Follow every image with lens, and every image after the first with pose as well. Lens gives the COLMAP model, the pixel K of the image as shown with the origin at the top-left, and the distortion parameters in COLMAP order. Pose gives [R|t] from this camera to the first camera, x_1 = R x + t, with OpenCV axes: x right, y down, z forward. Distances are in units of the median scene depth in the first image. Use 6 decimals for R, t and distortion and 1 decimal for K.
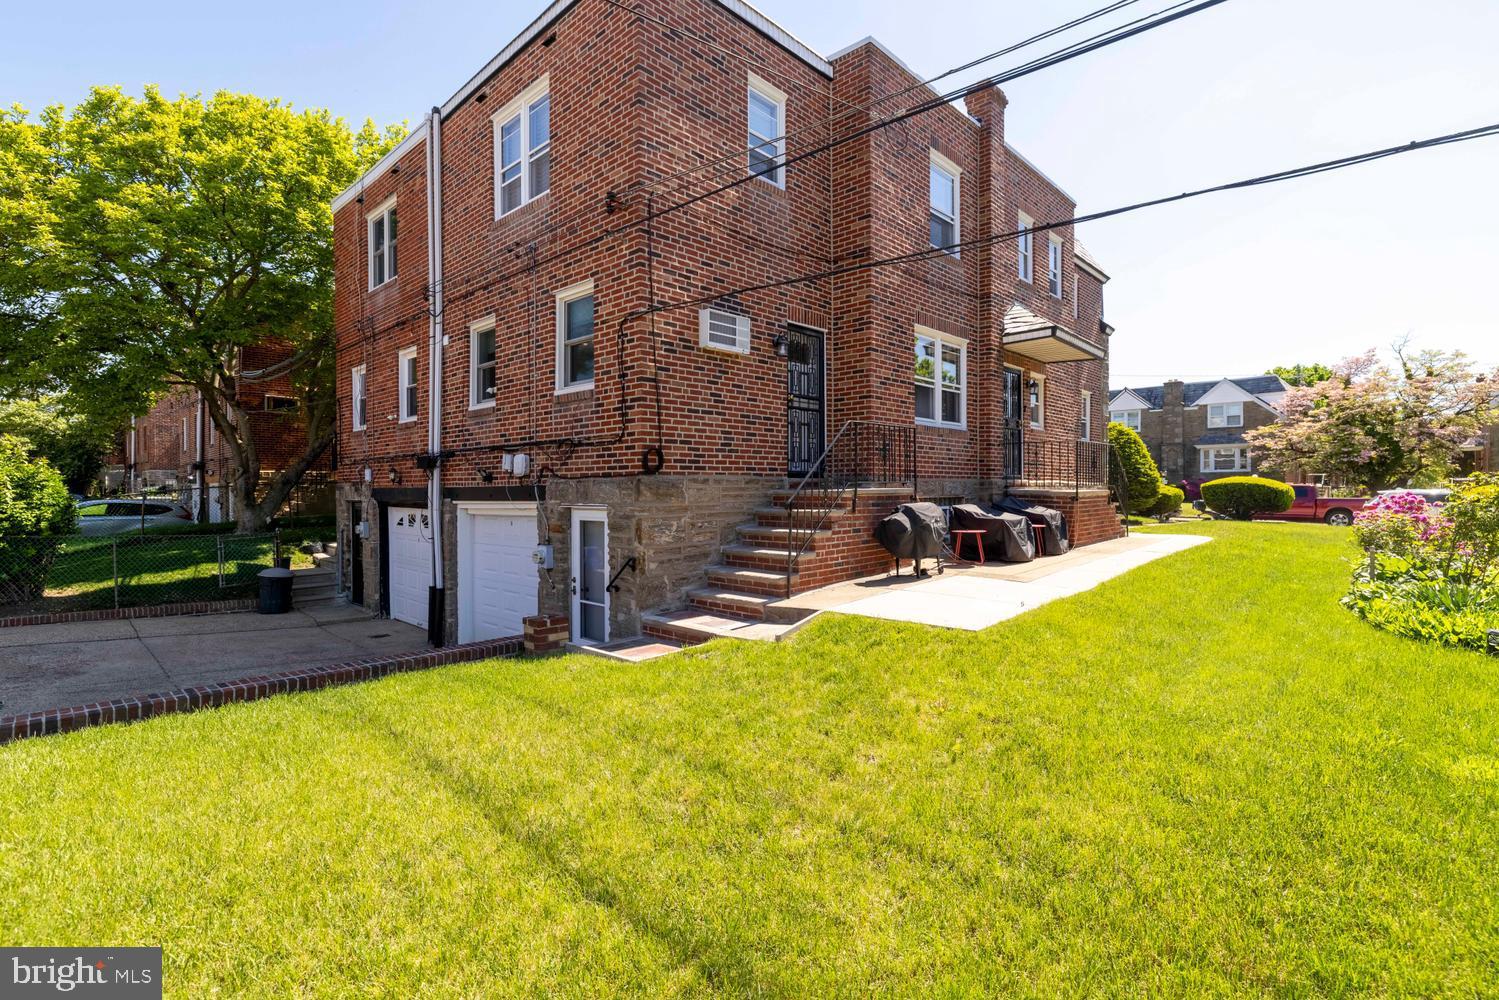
lens RADIAL K [[703.0, 0, 748.8], [0, 703.0, 493.9], [0, 0, 1]] dist [0.003033, 0.000685]
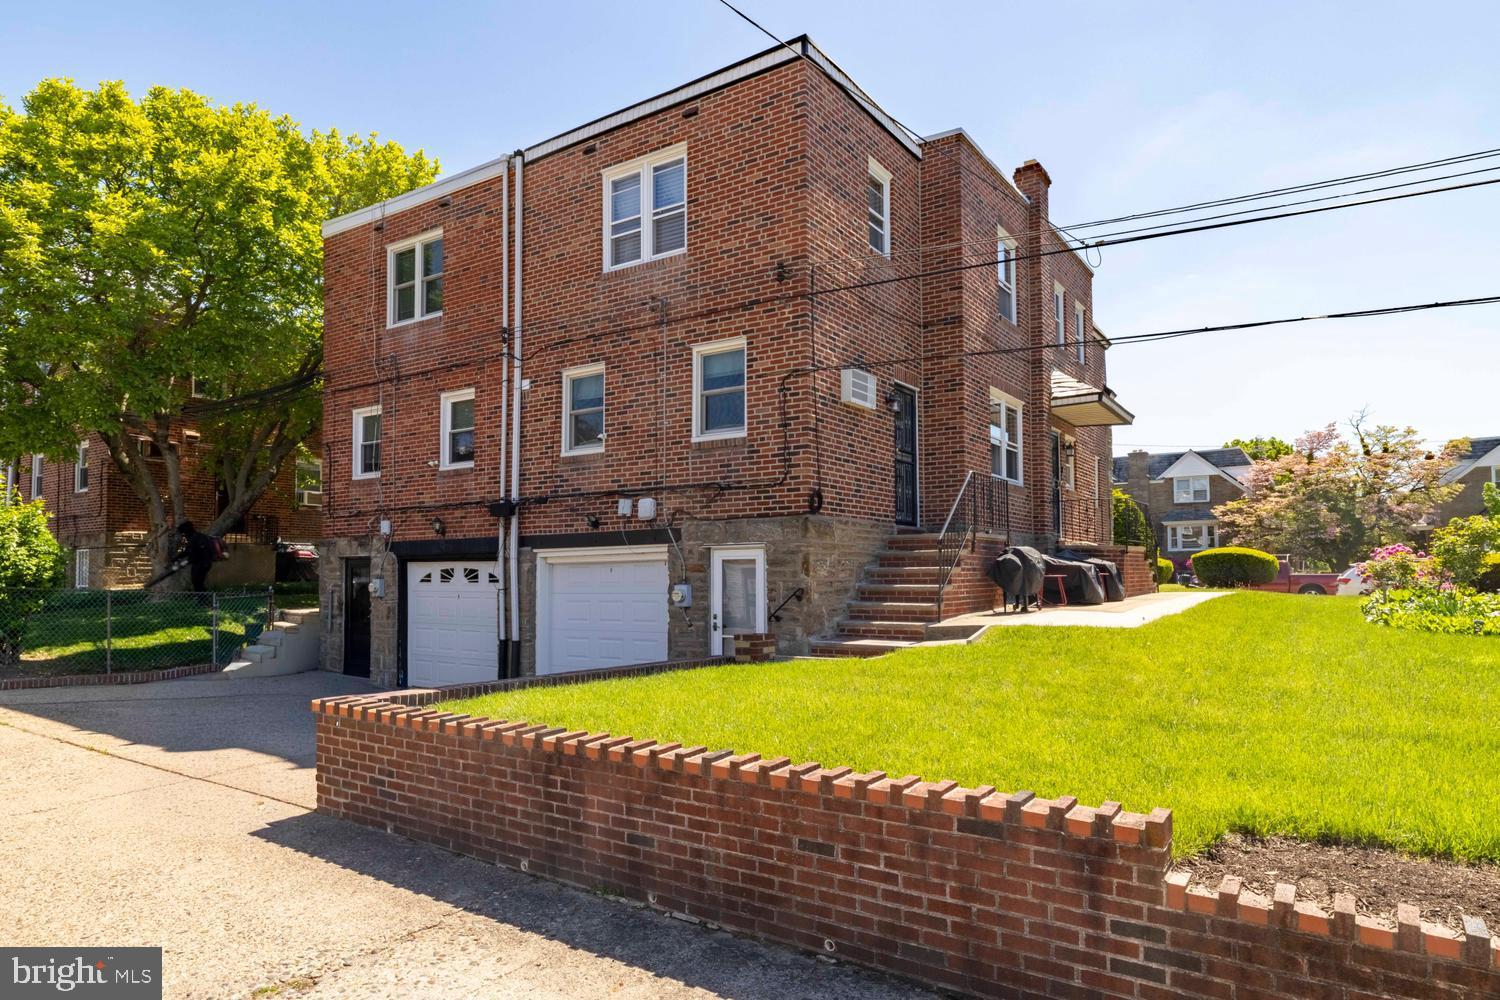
lens RADIAL K [[914.0, 0, 737.4], [0, 914.0, 543.0], [0, 0, 1]] dist [0.006270, -0.003685]
pose [[0.987067, 0.008939, 0.160056, -0.370144], [-0.000918, 0.998743, -0.050113, 0.068654], [-0.160303, 0.049318, 0.985835, -0.305462]]
